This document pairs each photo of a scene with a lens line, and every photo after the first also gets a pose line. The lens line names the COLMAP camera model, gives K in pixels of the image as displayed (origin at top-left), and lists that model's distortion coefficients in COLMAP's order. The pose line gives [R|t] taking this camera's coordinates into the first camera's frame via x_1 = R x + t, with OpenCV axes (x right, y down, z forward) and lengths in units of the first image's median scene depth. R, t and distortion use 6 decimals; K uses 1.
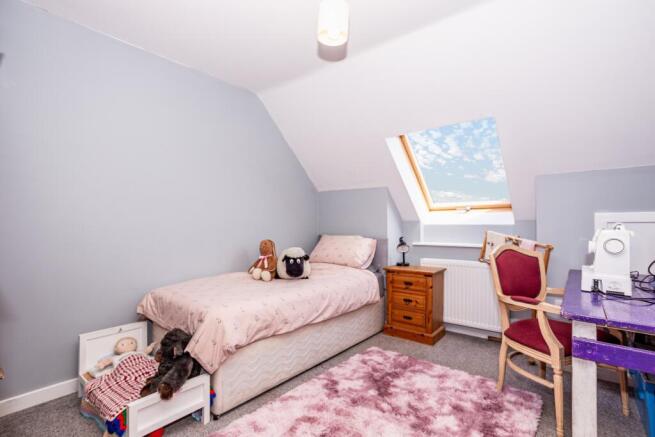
lens RADIAL K [[323.6, 0, 324.9], [0, 323.6, 220.1], [0, 0, 1]] dist [-0.038848, 0.028043]
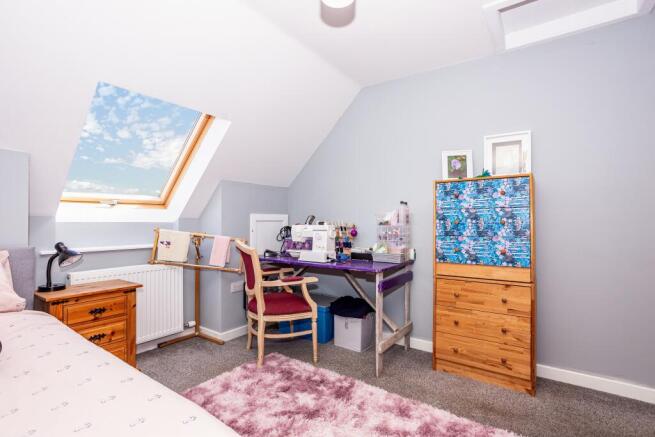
lens RADIAL K [[303.7, 0, 339.5], [0, 303.7, 217.4], [0, 0, 1]] dist [-0.033654, 0.021737]
pose [[-0.076234, 0.018742, 0.996914, -0.521284], [-0.014492, 0.999697, -0.019903, 0.012310], [-0.996985, -0.015965, -0.075940, 0.732096]]
